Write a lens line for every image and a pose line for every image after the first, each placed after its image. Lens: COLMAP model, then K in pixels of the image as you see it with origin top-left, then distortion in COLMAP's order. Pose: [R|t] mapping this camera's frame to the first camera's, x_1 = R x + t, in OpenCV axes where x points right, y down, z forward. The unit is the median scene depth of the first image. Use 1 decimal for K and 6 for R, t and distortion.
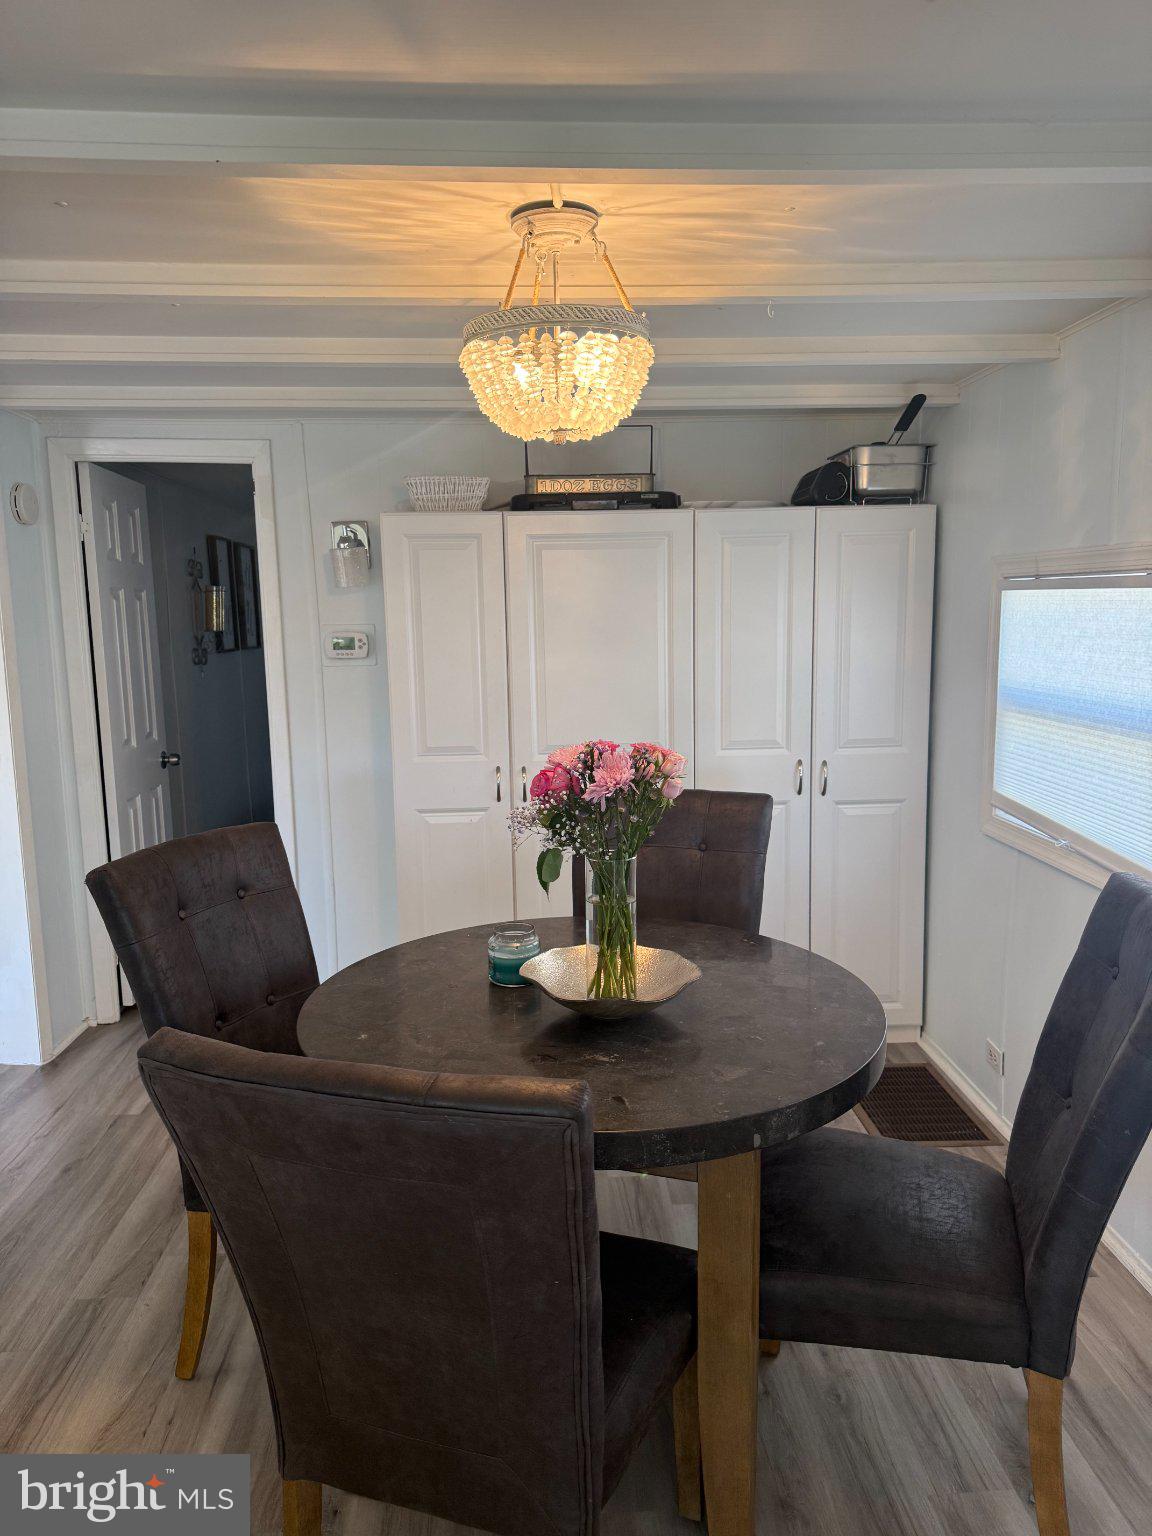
lens RADIAL K [[1082.6, 0, 591.0], [0, 1082.6, 777.1], [0, 0, 1]] dist [0.078806, -0.105765]
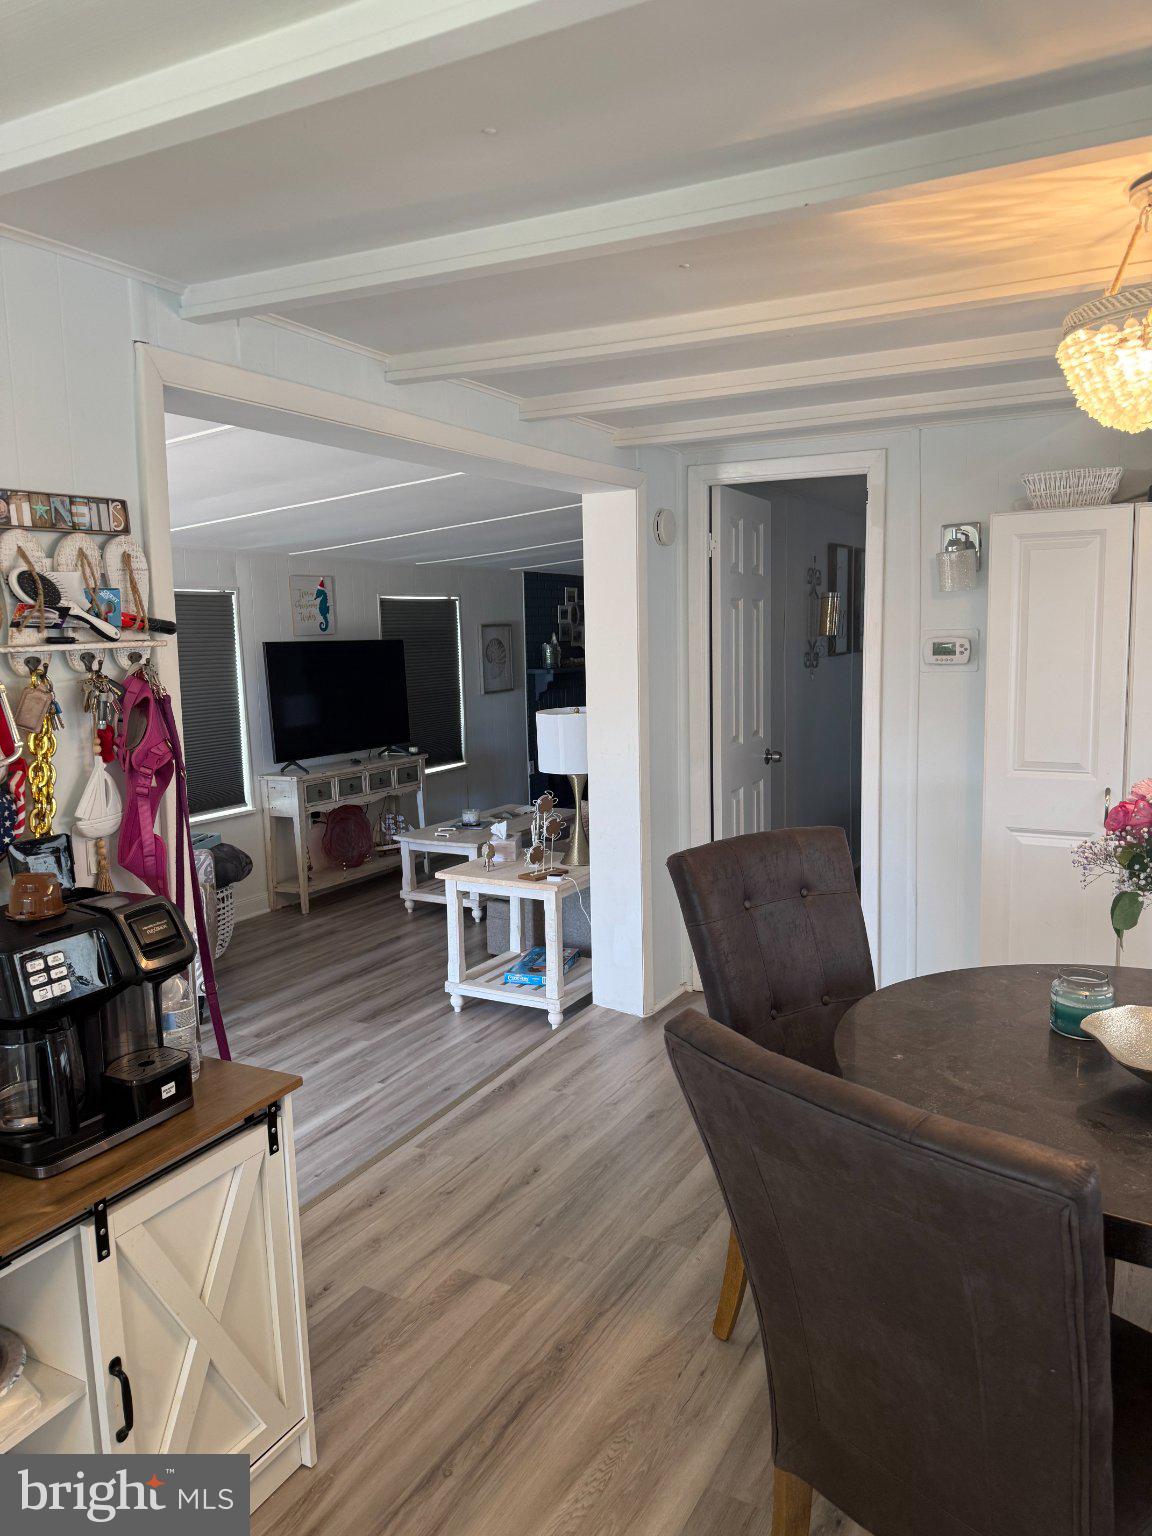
lens RADIAL K [[1082.6, 0, 572.5], [0, 1082.6, 761.0], [0, 0, 1]] dist [0.078806, -0.105765]
pose [[0.838917, 0.064806, -0.540388, 0.039253], [-0.072501, 0.997343, 0.007053, -0.008342], [0.539409, 0.033262, 0.841387, 0.002759]]
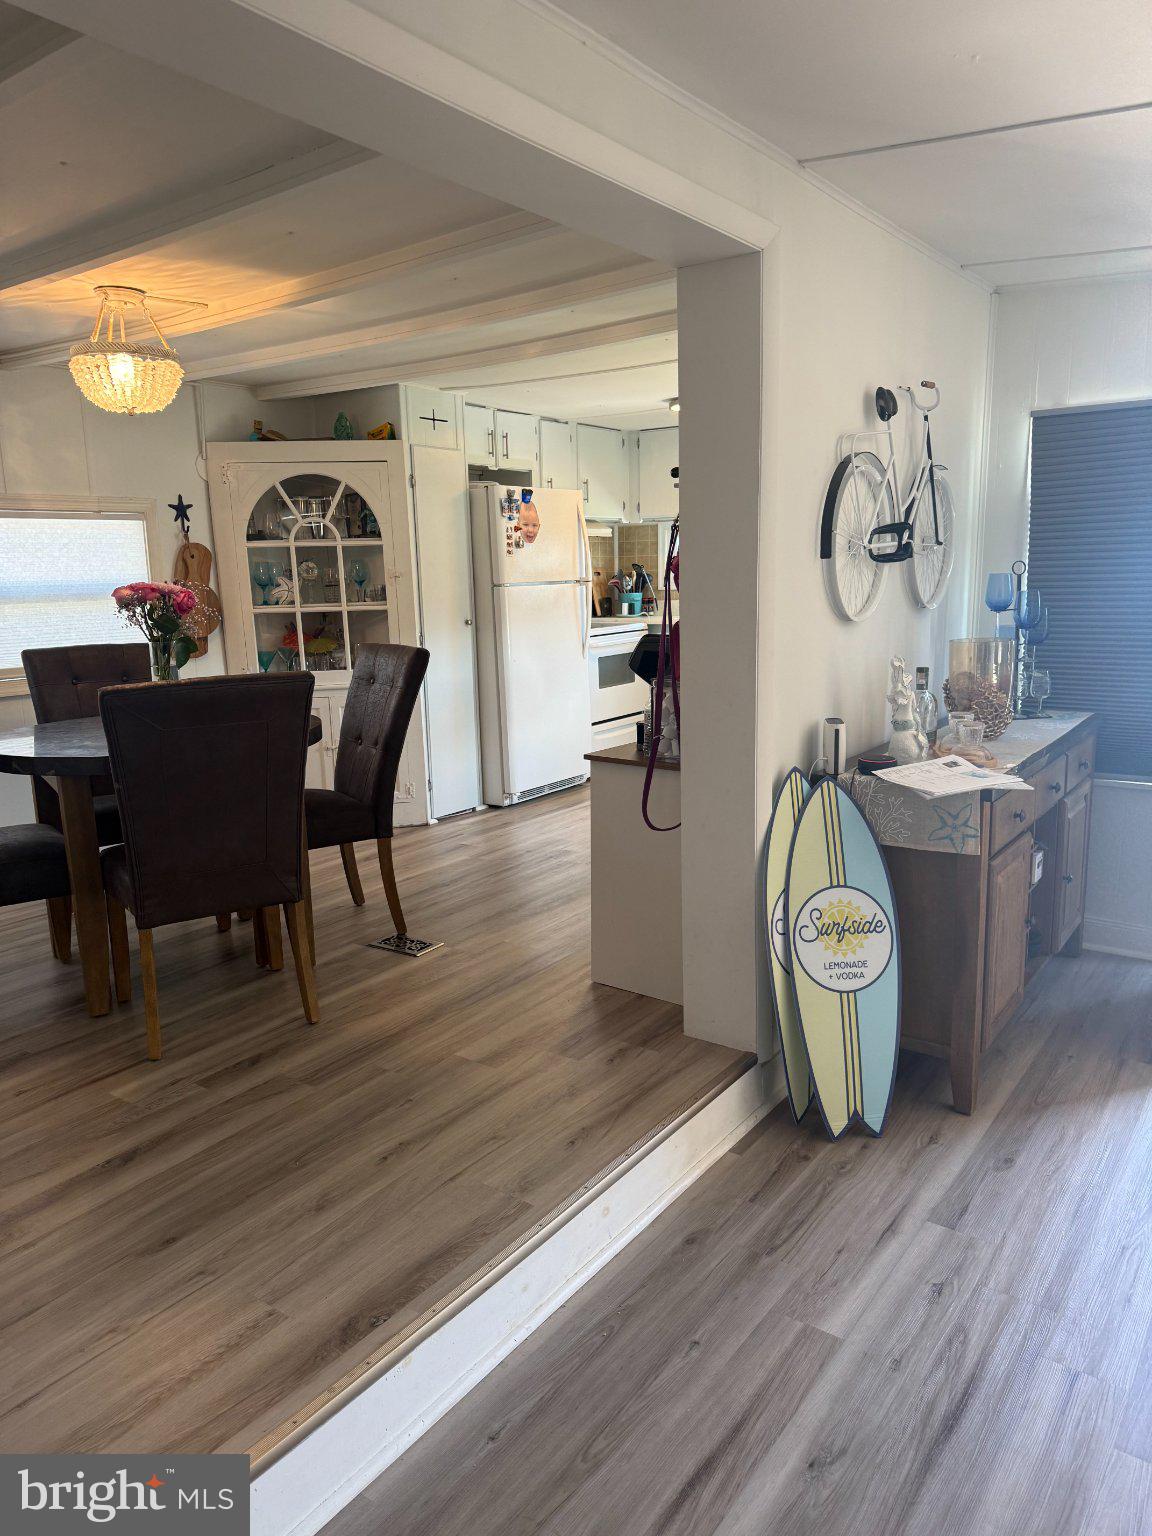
lens RADIAL K [[1082.6, 0, 576.6], [0, 1082.6, 778.7], [0, 0, 1]] dist [0.078806, -0.105765]
pose [[-0.772305, -0.091827, 0.628581, -1.191092], [0.127871, 0.946772, 0.295418, -0.117112], [-0.622250, 0.308530, -0.719454, 1.349086]]
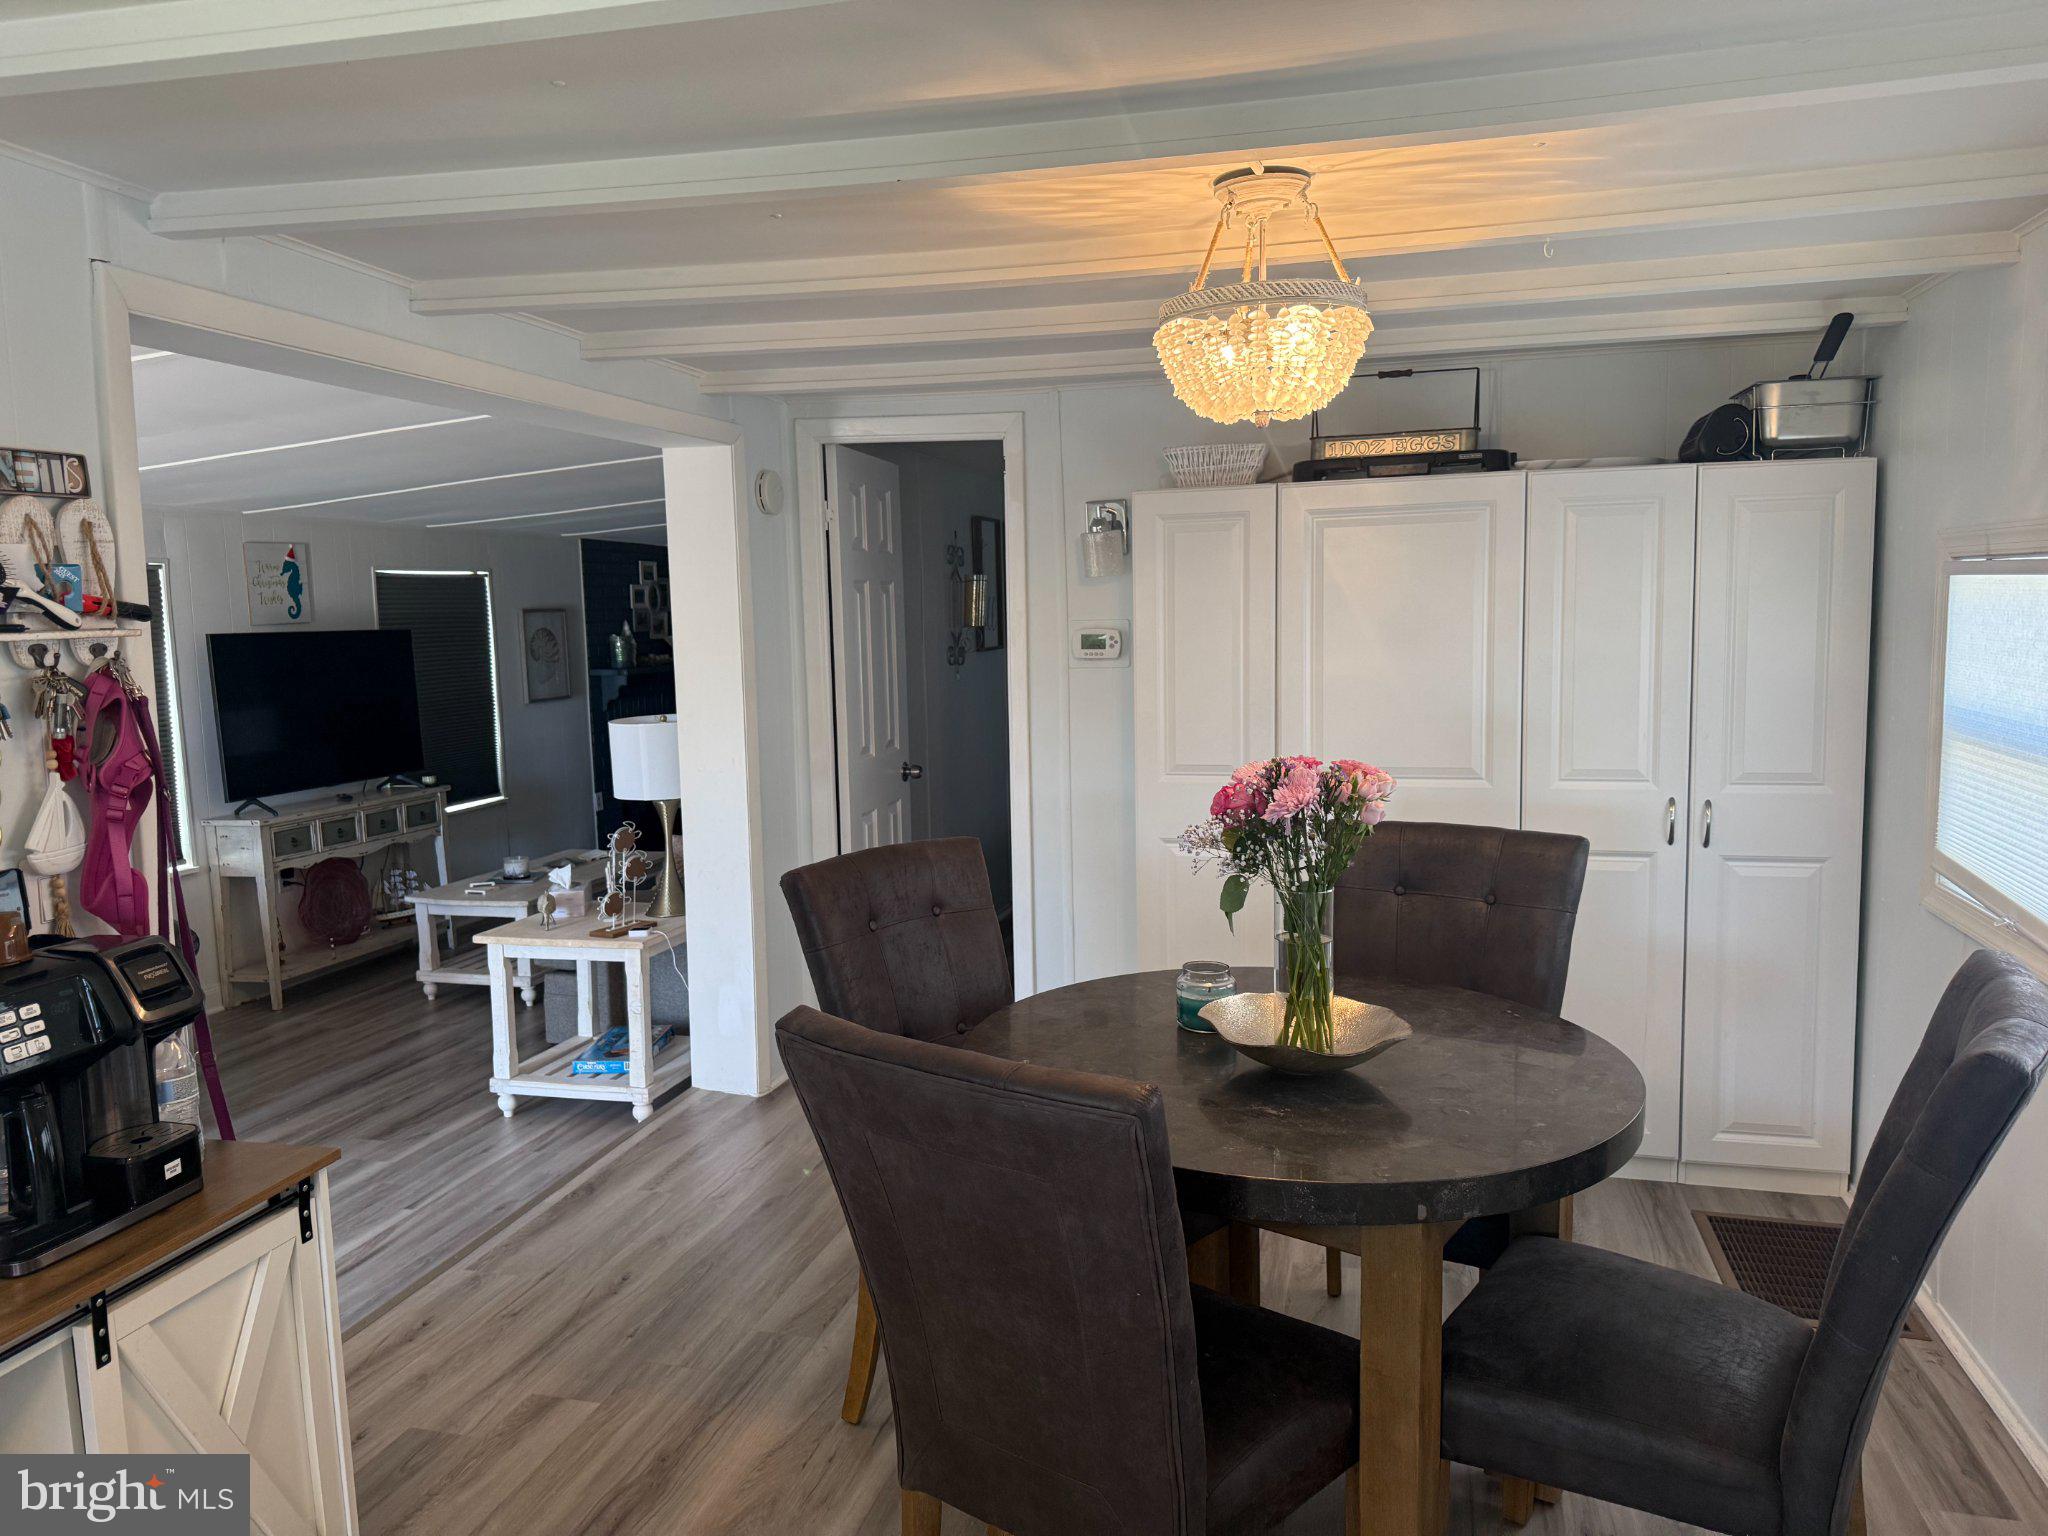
lens RADIAL K [[1443.5, 0, 1021.6], [0, 1443.5, 762.1], [0, 0, 1]] dist [0.078806, -0.105765]
pose [[0.947703, 0.031830, -0.317564, 0.114778], [-0.043407, 0.998623, -0.029447, 0.010732], [0.316189, 0.041691, 0.947780, -0.126696]]
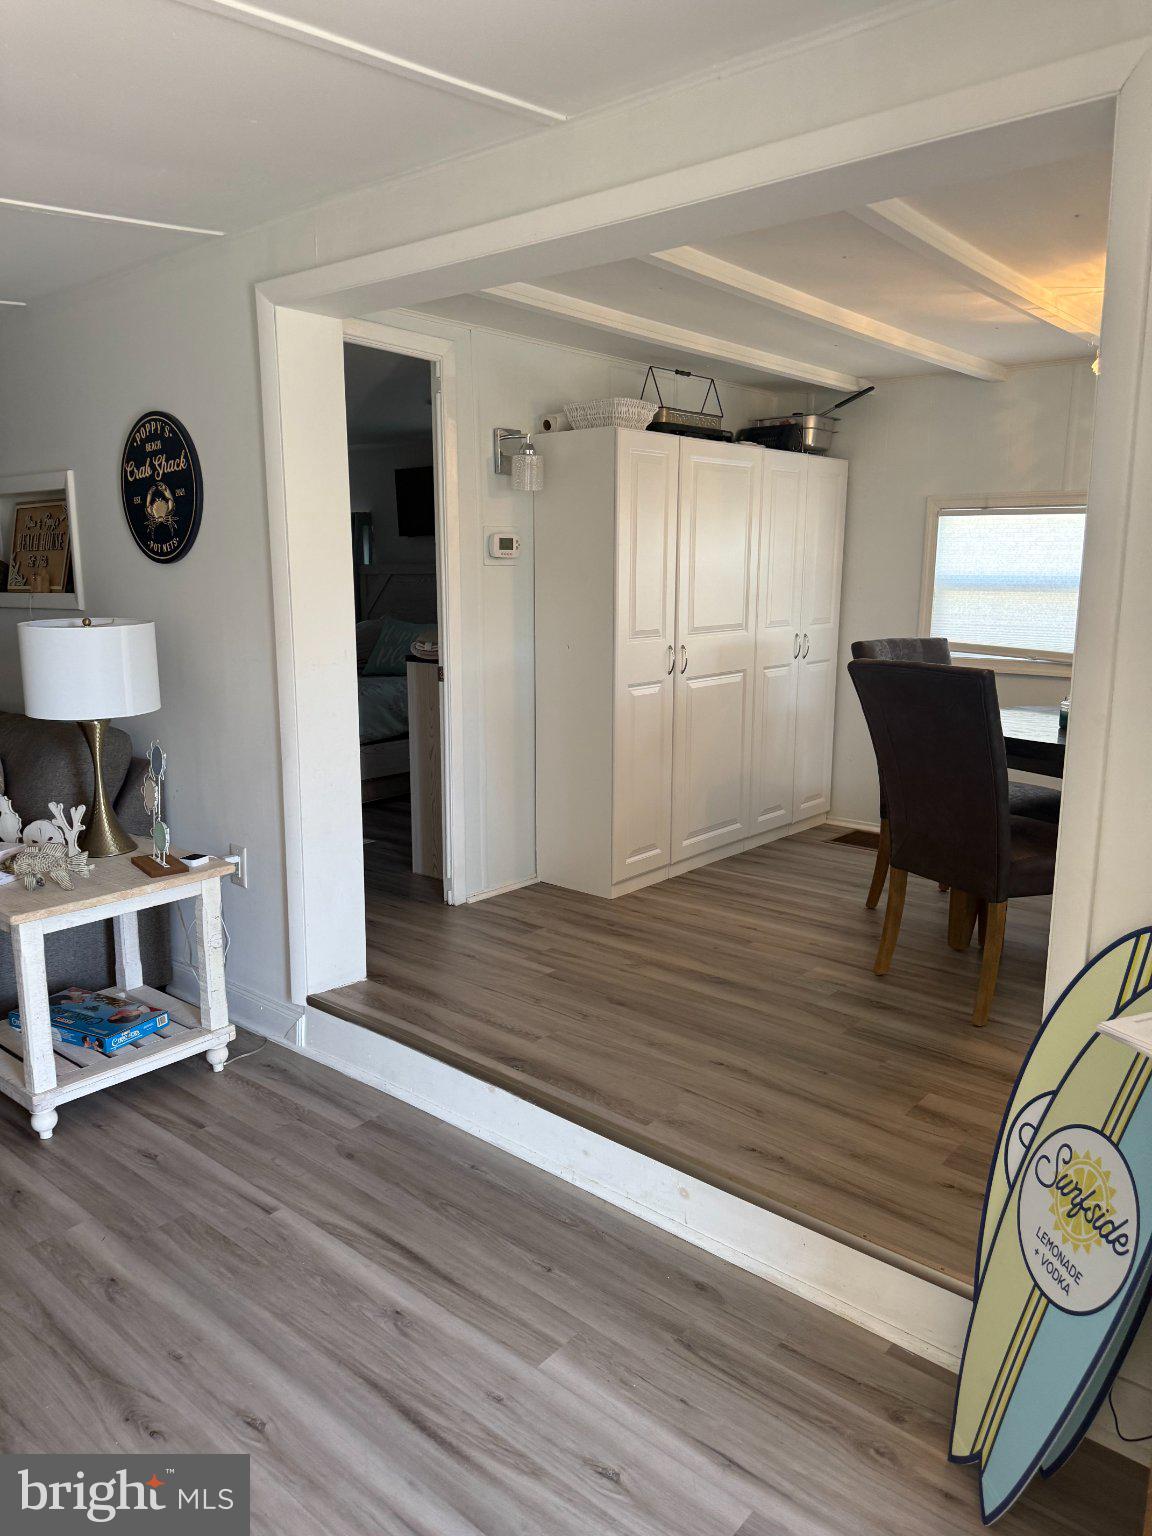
lens RADIAL K [[1082.6, 0, 570.0], [0, 1082.6, 768.7], [0, 0, 1]] dist [0.078806, -0.105765]
pose [[0.697454, -0.117633, 0.706909, -1.353672], [0.095488, 0.992894, 0.071012, 0.040038], [-0.710239, 0.017973, 0.703731, 0.276137]]
